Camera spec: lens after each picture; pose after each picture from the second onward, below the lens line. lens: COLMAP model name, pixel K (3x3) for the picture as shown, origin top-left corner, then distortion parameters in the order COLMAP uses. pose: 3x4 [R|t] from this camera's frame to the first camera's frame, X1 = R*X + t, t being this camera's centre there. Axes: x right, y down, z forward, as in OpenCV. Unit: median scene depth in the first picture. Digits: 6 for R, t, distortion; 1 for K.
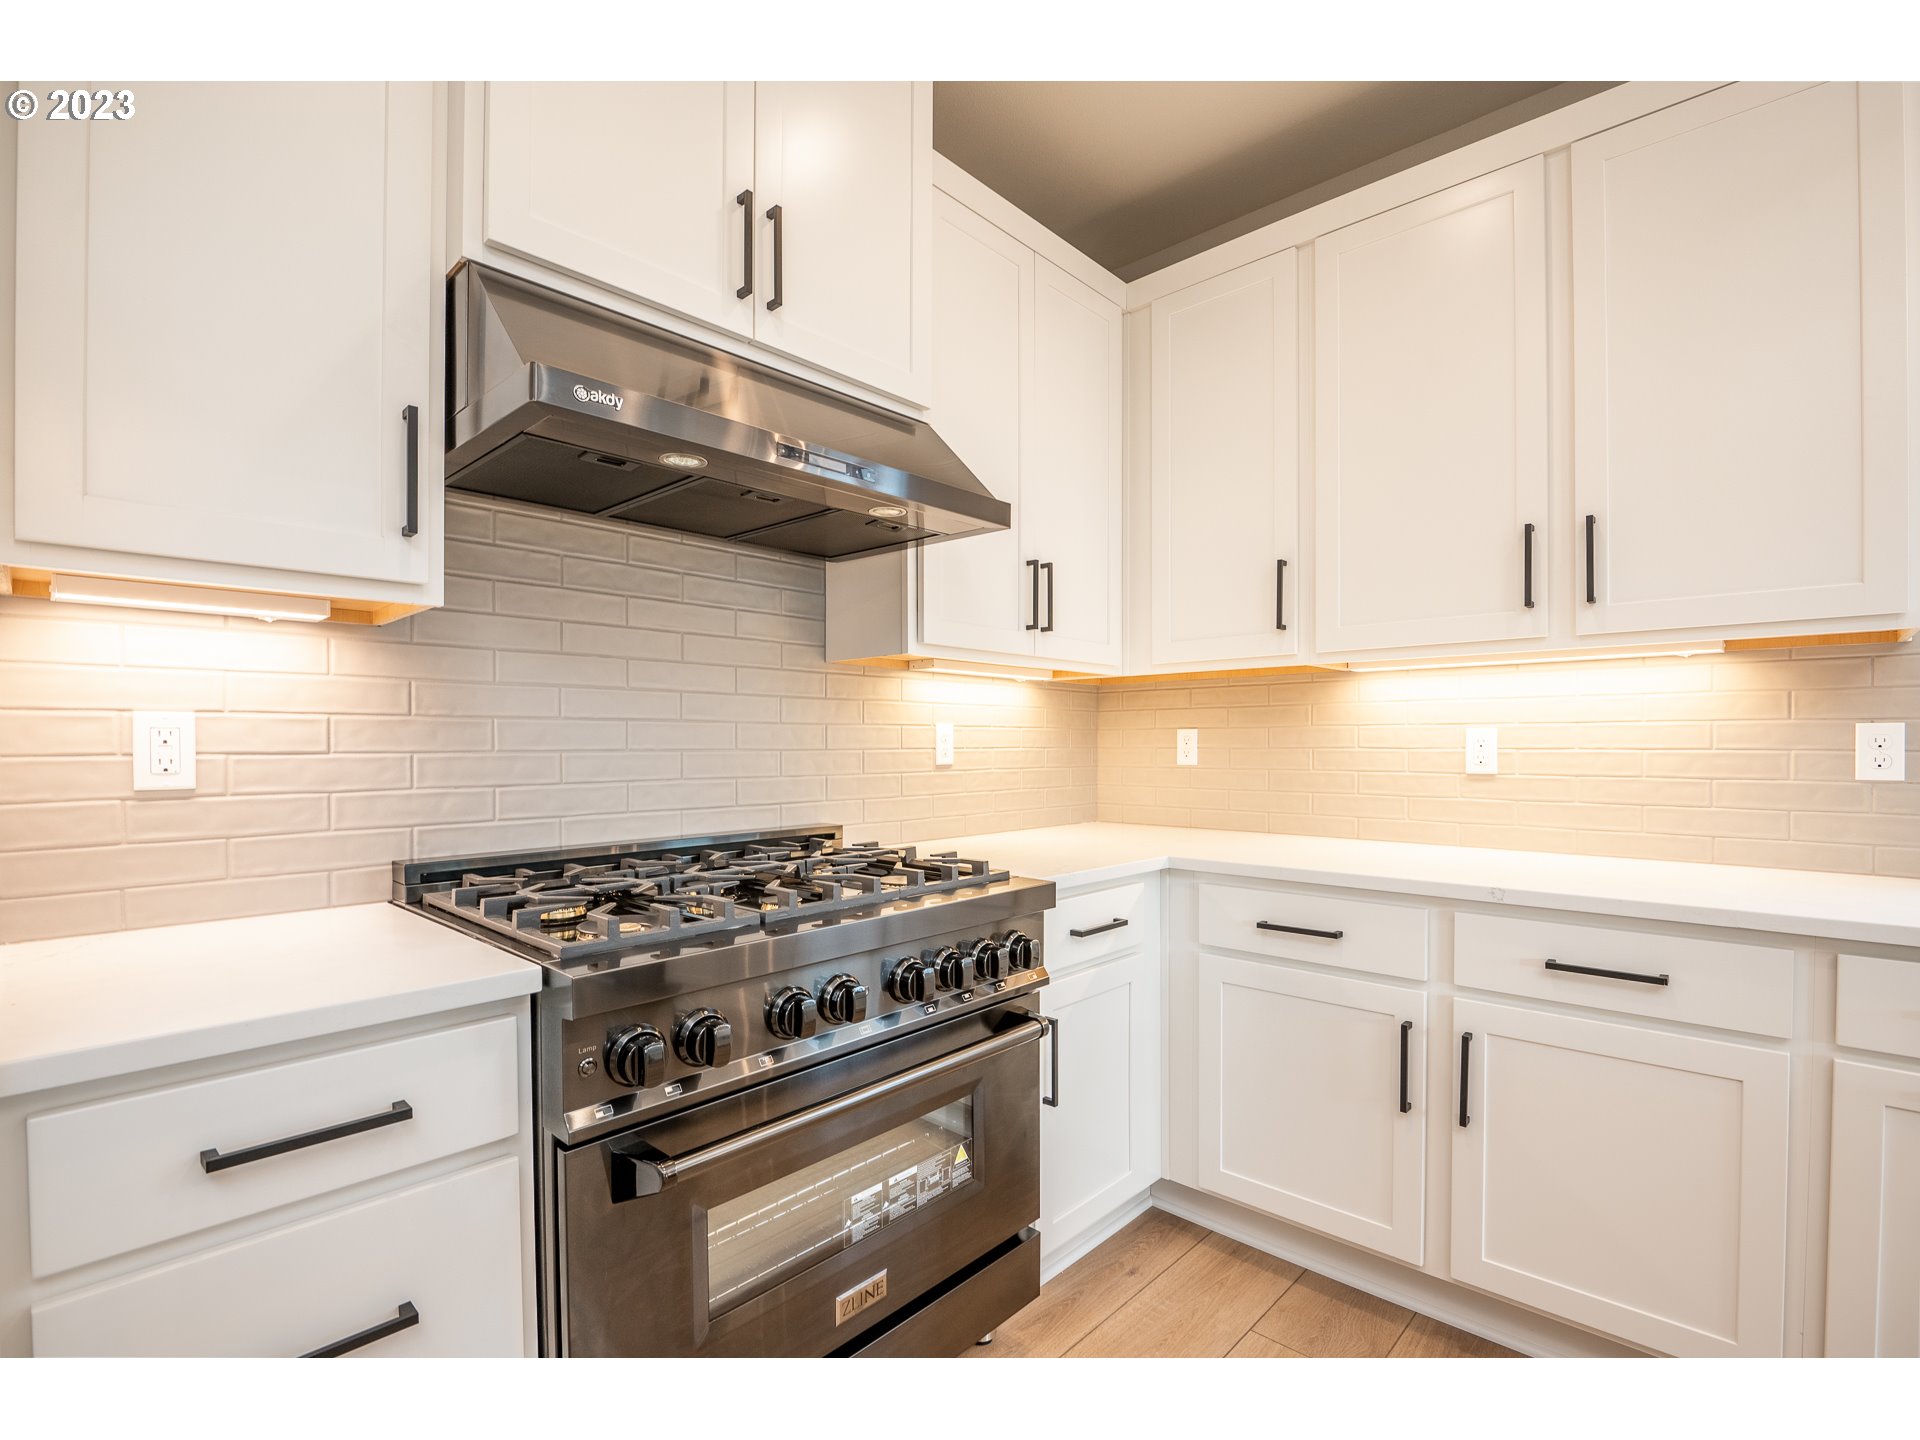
lens RADIAL K [[893.9, 0, 950.3], [0, 893.9, 727.8], [0, 0, 1]] dist [-0.000777, -0.000446]
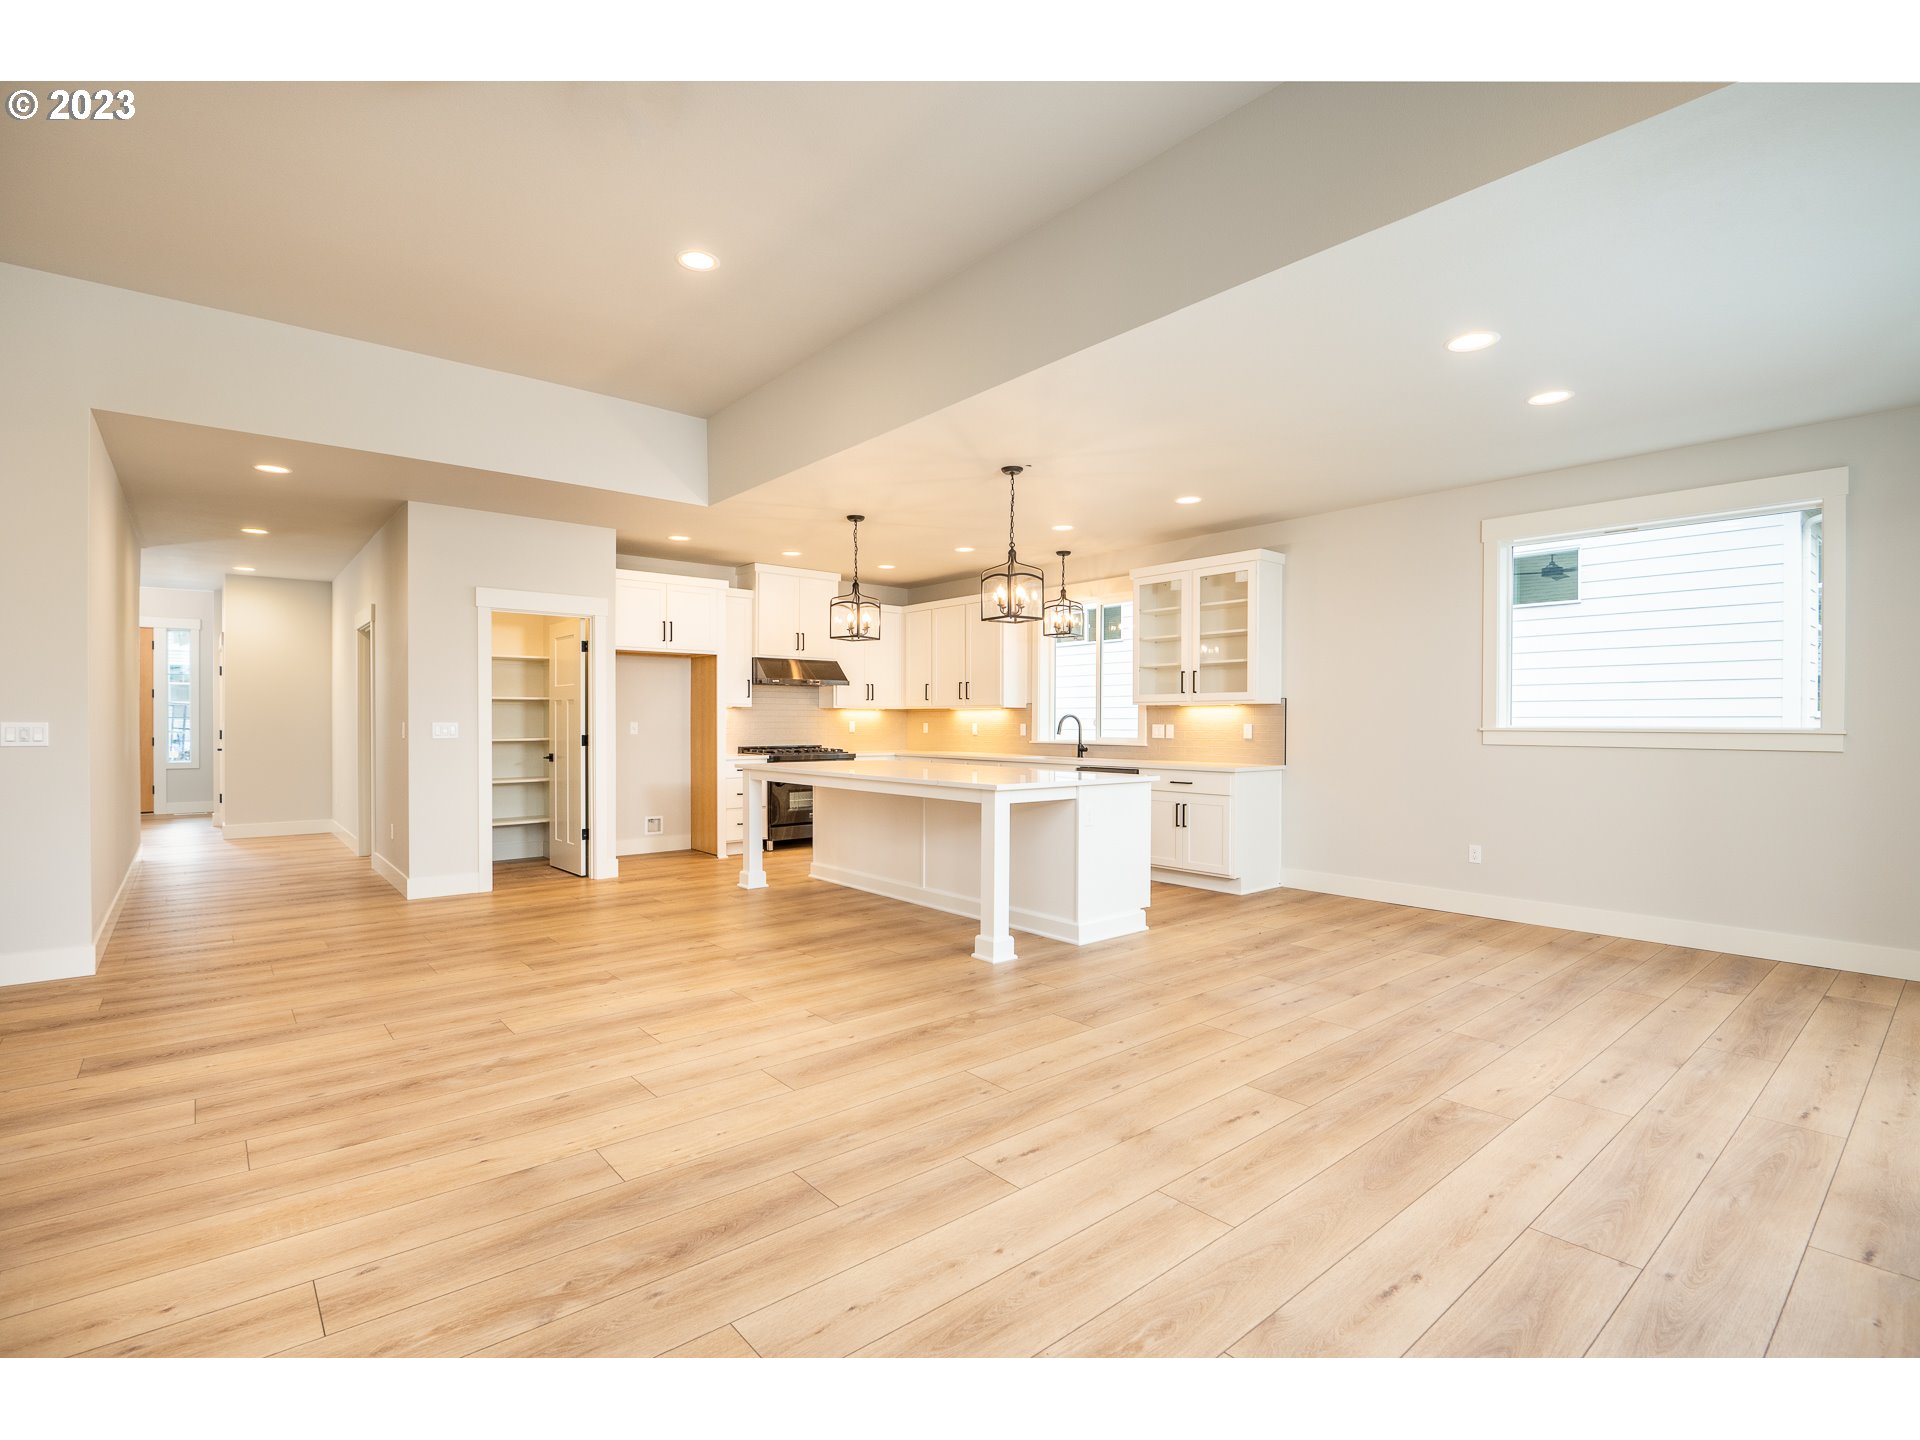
lens RADIAL K [[910.1, 0, 969.0], [0, 910.1, 723.8], [0, 0, 1]] dist [-0.005522, -0.005151]
pose [[0.995166, 0.003271, -0.098148, 1.118259], [-0.001299, 0.999796, 0.020146, -0.096152], [0.098194, -0.019921, 0.994968, -3.661487]]
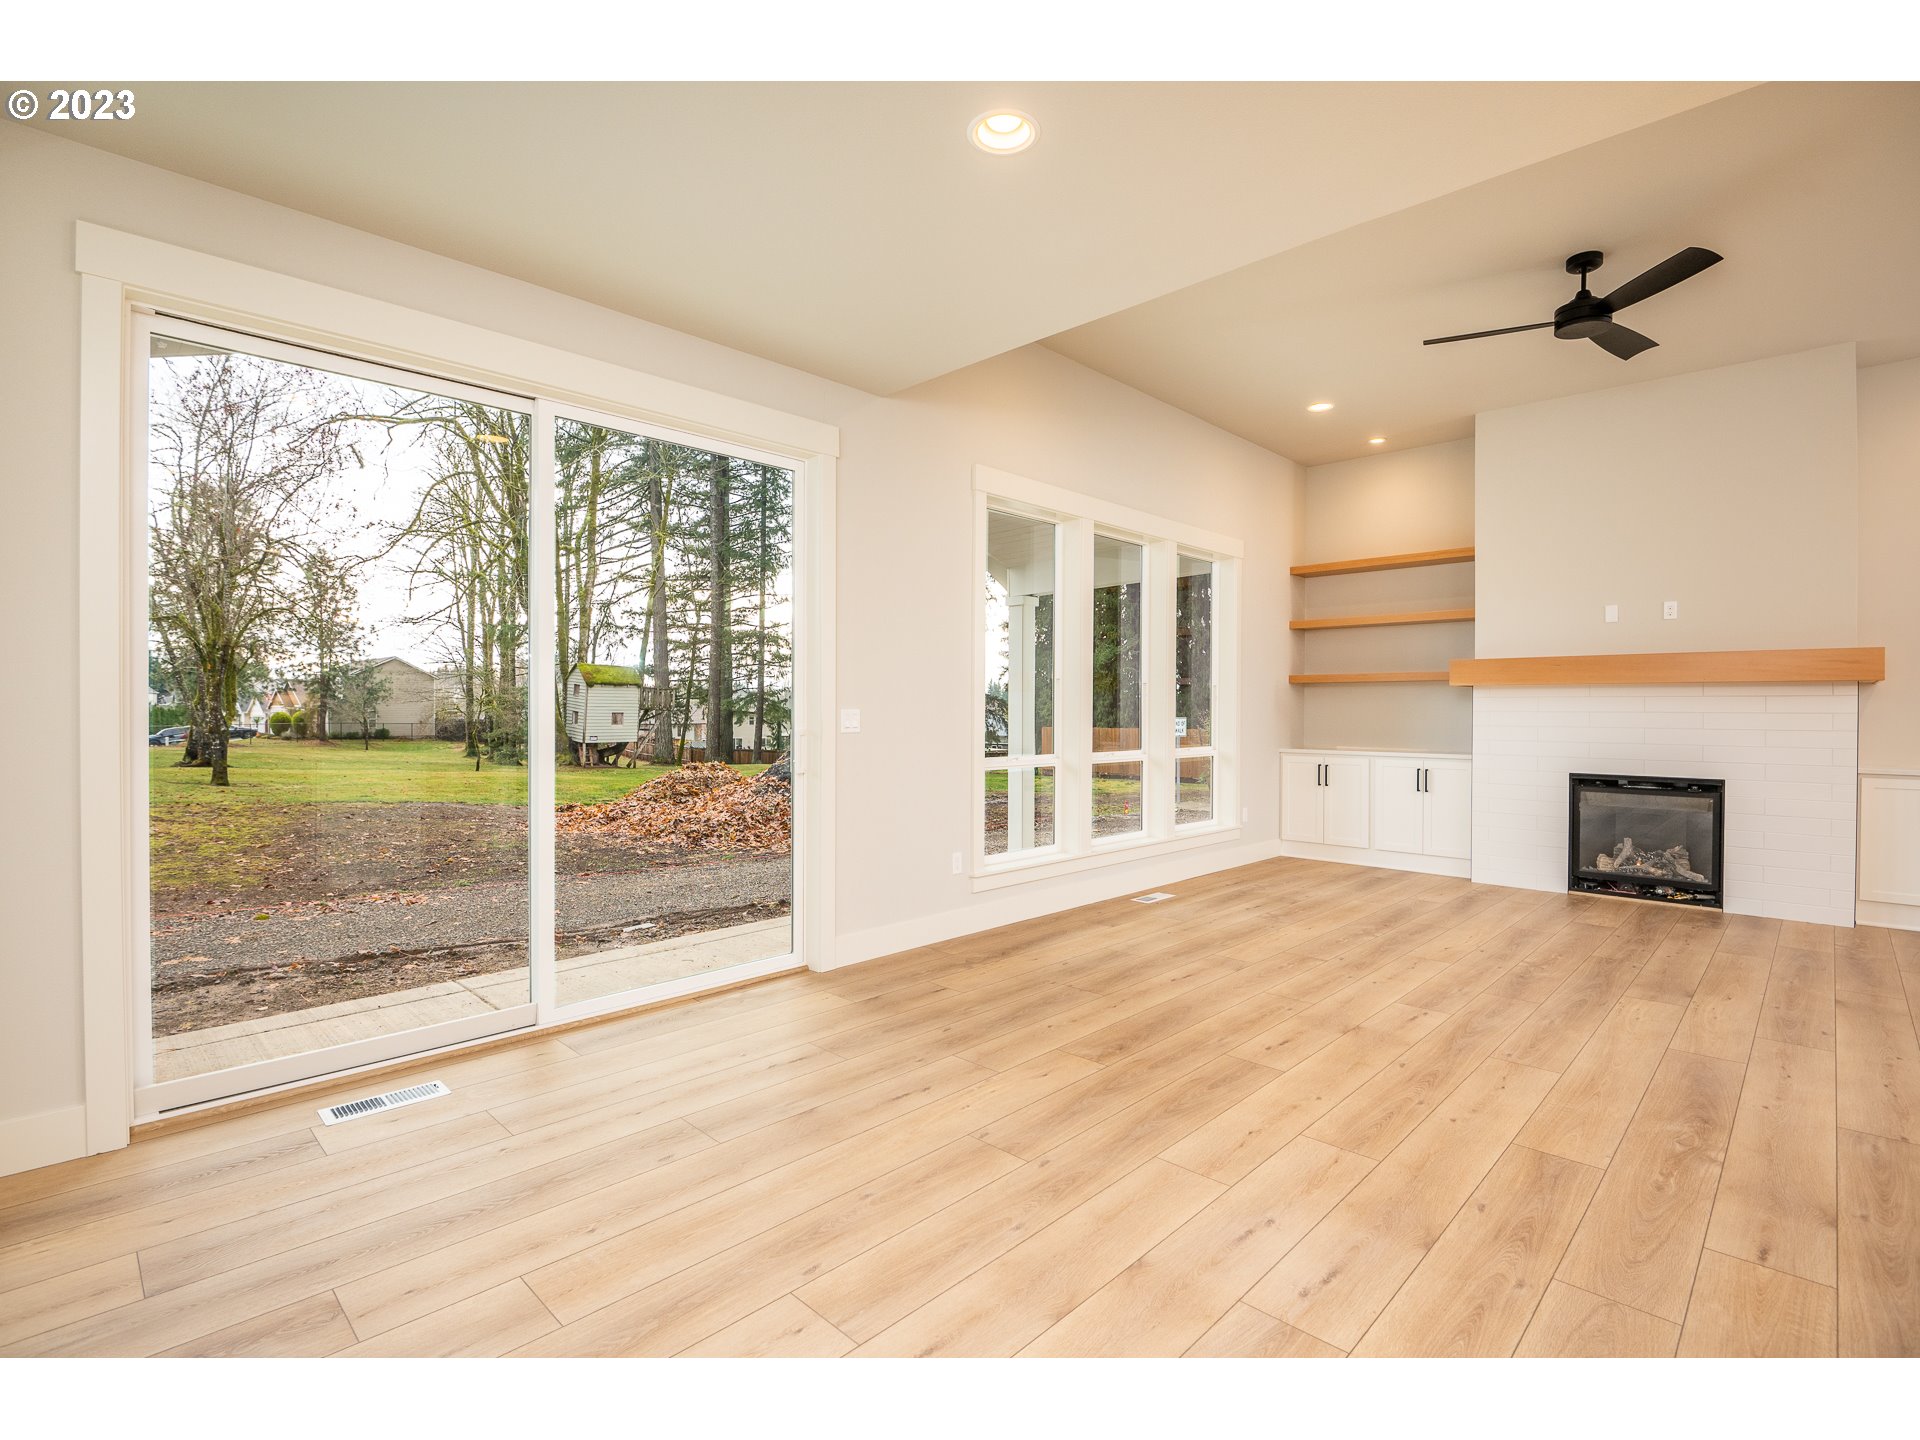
lens RADIAL K [[910.1, 0, 969.0], [0, 910.1, 723.8], [0, 0, 1]] dist [-0.005522, -0.005151]
pose [[-0.999925, -0.006265, 0.010566, 2.004623], [-0.006269, 0.999980, -0.000399, -0.053313], [-0.010563, -0.000465, -0.999944, -0.390670]]
